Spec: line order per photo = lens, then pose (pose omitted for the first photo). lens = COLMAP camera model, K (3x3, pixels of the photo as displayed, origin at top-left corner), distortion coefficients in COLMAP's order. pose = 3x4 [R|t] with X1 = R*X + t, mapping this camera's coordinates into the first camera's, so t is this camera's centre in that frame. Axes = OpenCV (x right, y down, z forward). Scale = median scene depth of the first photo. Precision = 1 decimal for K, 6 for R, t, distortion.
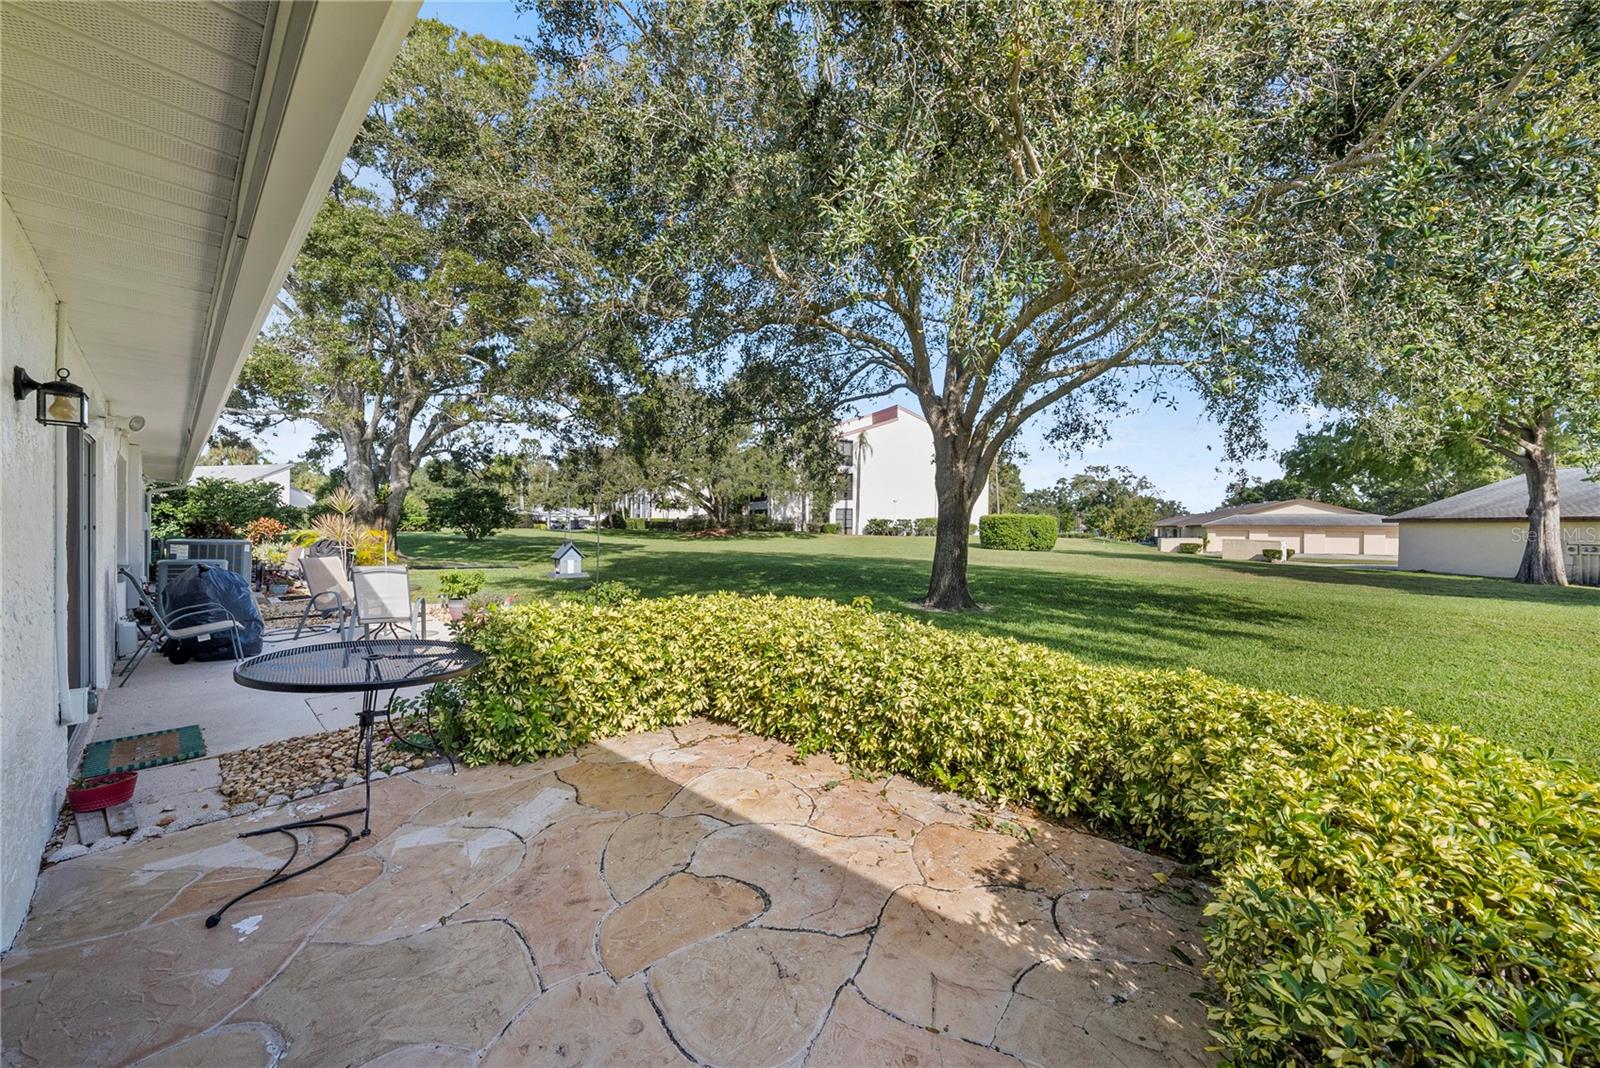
lens RADIAL K [[555.5, 0, 810.0], [0, 555.5, 532.4], [0, 0, 1]] dist [0.001430, 0.000176]
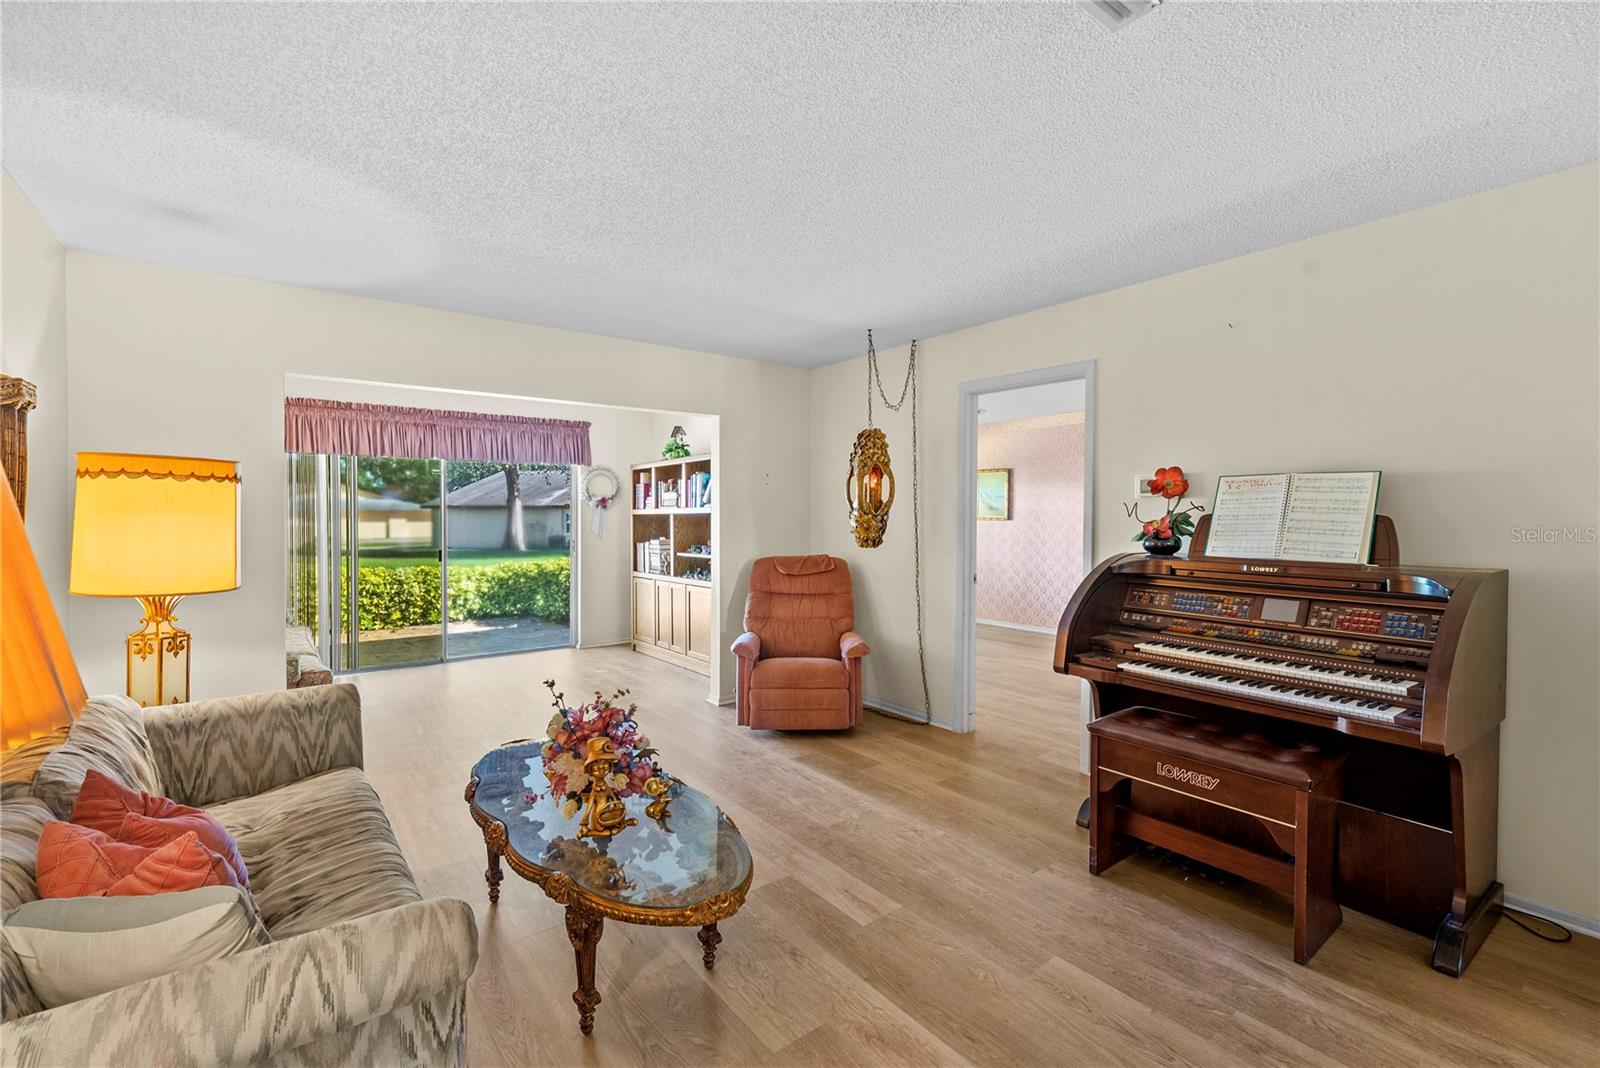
lens RADIAL K [[707.4, 0, 804.1], [0, 707.4, 521.3], [0, 0, 1]] dist [0.000287, -0.000109]
pose [[0.228232, -0.016387, 0.973469, -0.373715], [0.012181, 0.999828, 0.013975, -0.002400], [-0.973531, 0.008668, 0.228392, -0.203752]]
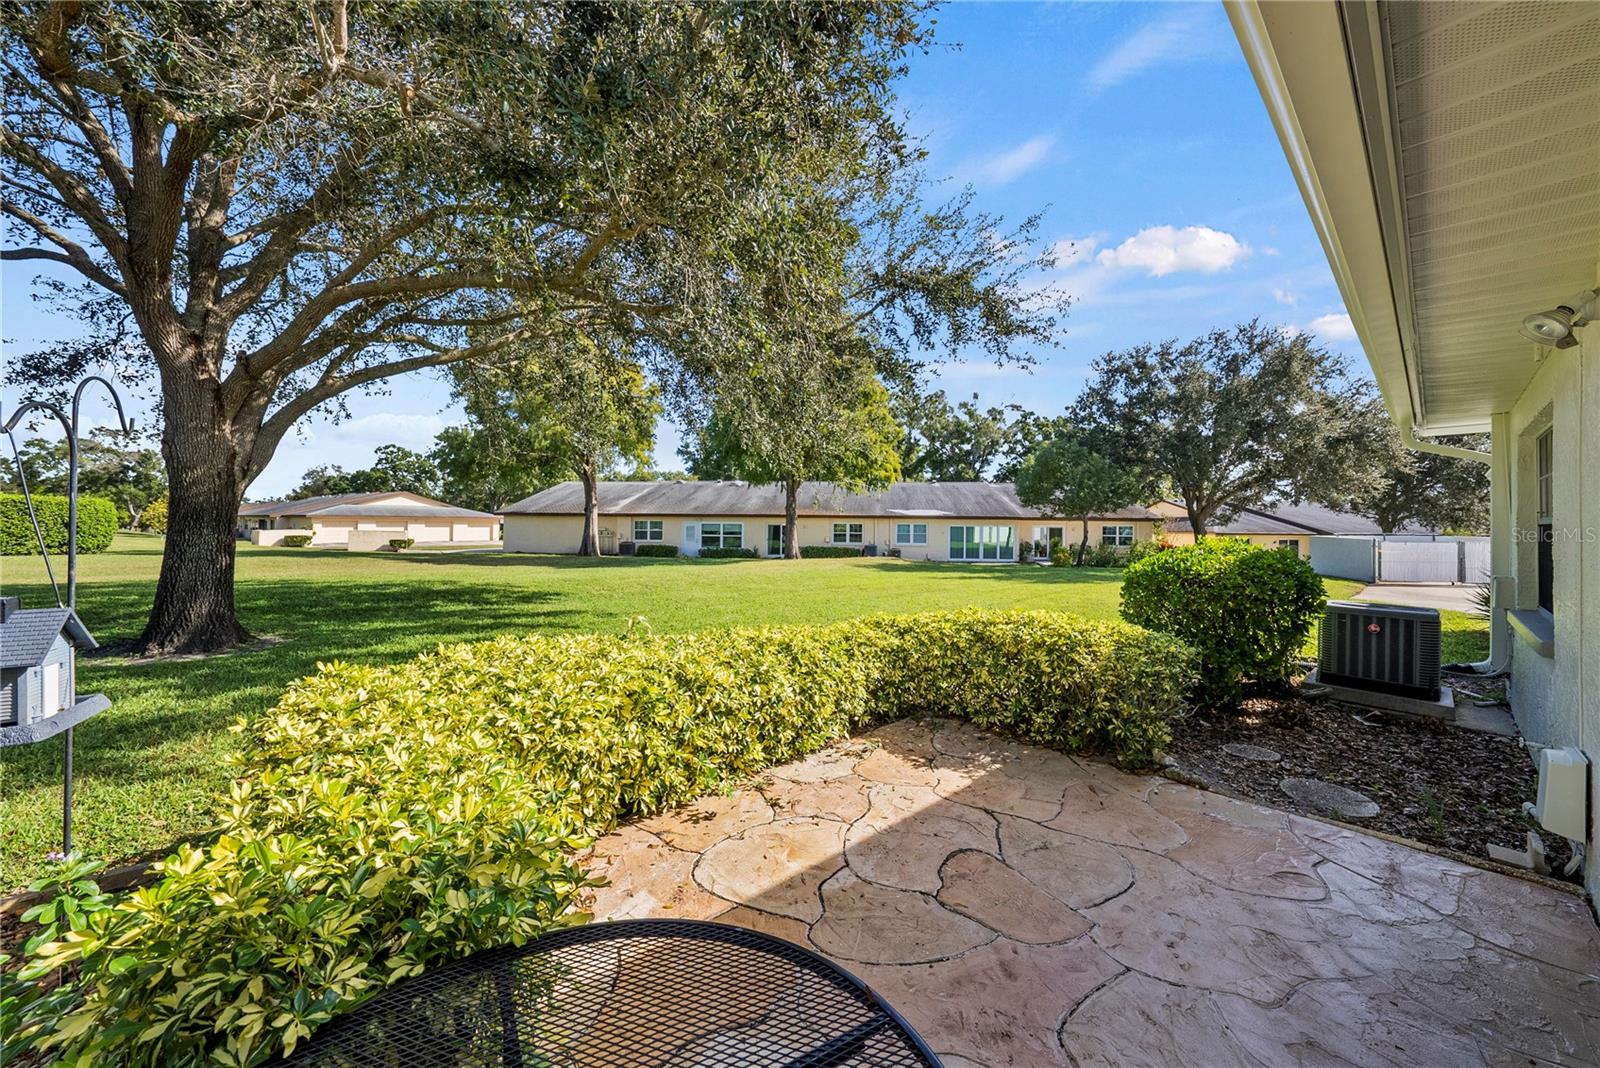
lens RADIAL K [[555.5, 0, 810.0], [0, 555.5, 523.8], [0, 0, 1]] dist [0.001430, 0.000176]
pose [[0.167666, -0.007193, 0.985818, -0.141308], [0.003843, 0.999971, 0.006643, -0.005826], [-0.985836, 0.002675, 0.167689, 0.121586]]
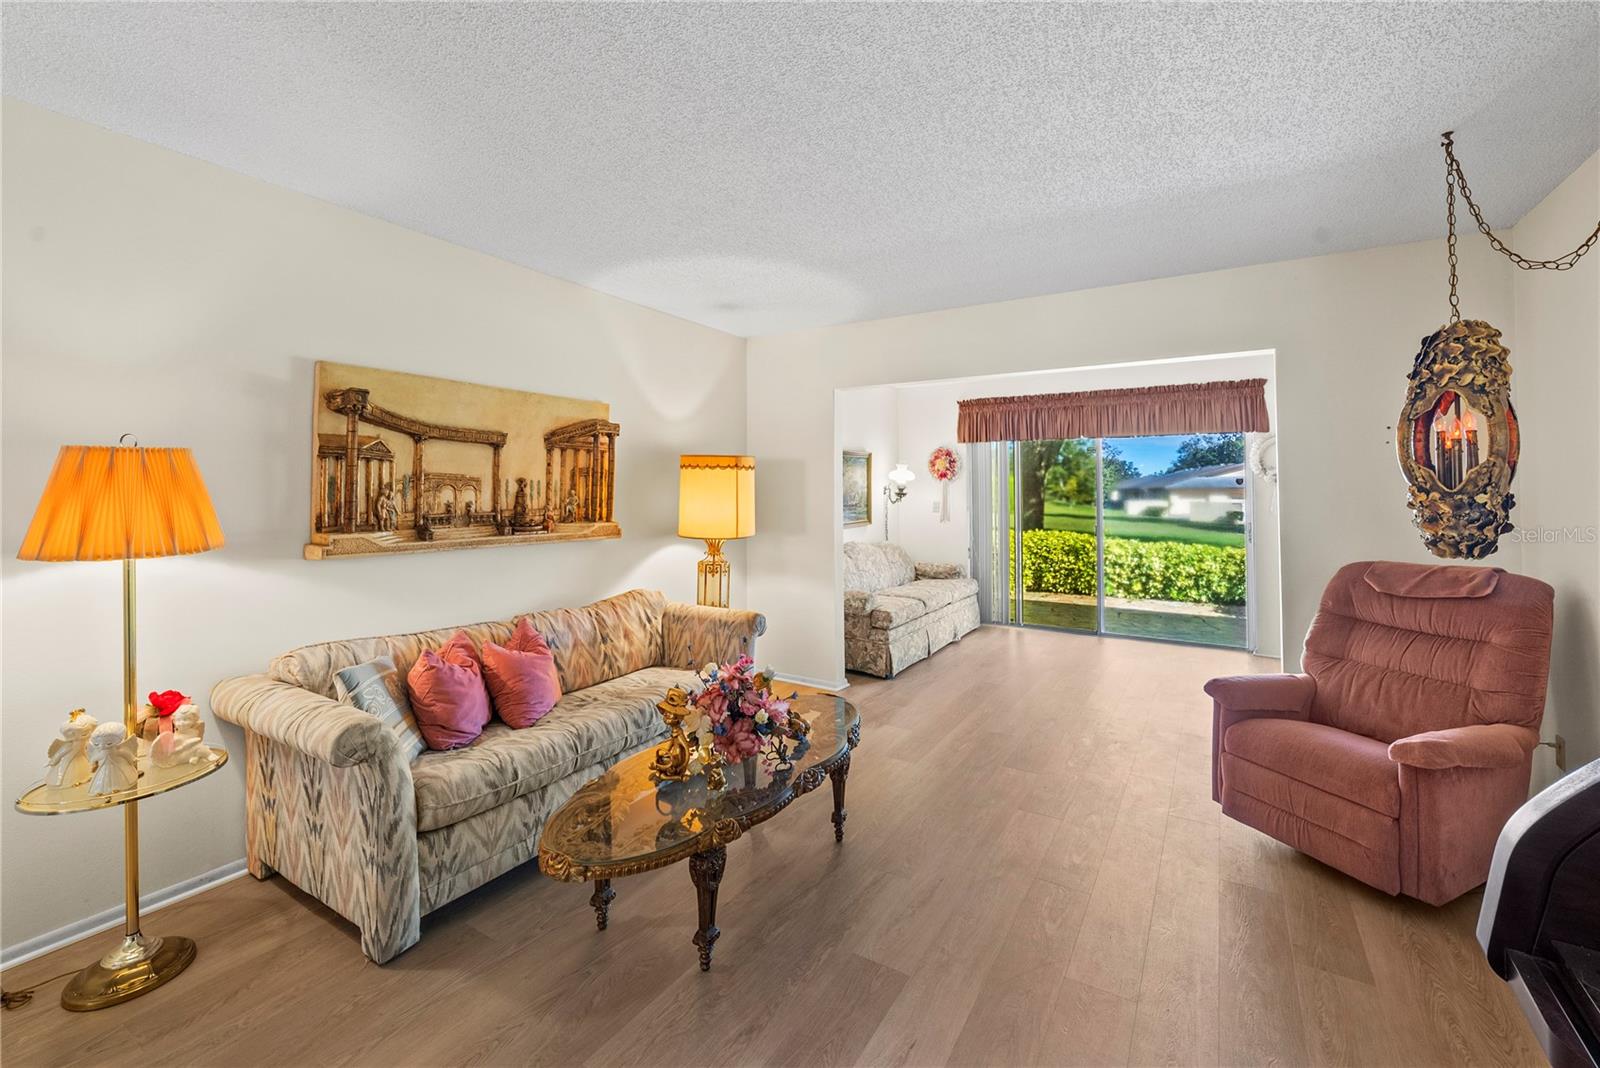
lens RADIAL K [[658.8, 0, 803.0], [0, 658.8, 473.9], [0, 0, 1]] dist [0.004764, 0.000121]
pose [[0.991560, -0.000931, 0.129648, -0.272104], [0.005486, 0.999380, -0.034780, -0.001059], [-0.129535, 0.035198, 0.990950, -0.262609]]
